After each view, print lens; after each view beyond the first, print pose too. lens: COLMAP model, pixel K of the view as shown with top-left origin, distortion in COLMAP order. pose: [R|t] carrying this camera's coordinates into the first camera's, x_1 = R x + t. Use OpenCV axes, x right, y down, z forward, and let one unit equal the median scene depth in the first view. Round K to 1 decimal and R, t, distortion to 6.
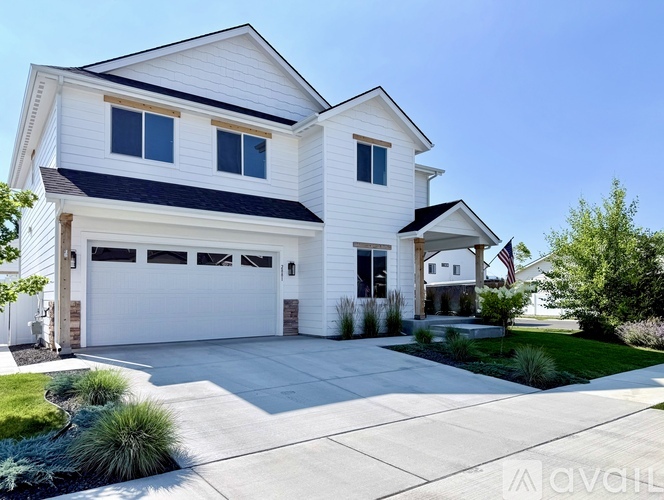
lens RADIAL K [[472.0, 0, 331.8], [0, 472.0, 270.6], [0, 0, 1]] dist [0.085072, -0.119919]
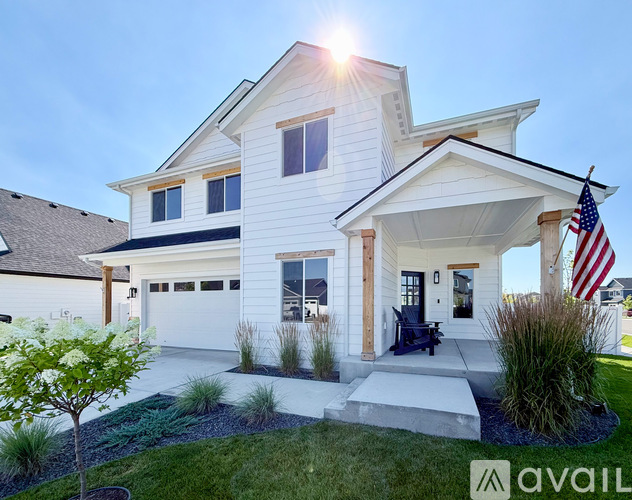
lens RADIAL K [[284.7, 0, 317.9], [0, 284.7, 303.0], [0, 0, 1]] dist [0.000622, 0.000047]
pose [[0.534525, -0.014865, -0.845022, 0.500313], [0.039858, 0.999176, 0.007636, 0.025390], [0.844212, -0.037762, 0.534677, 0.781430]]
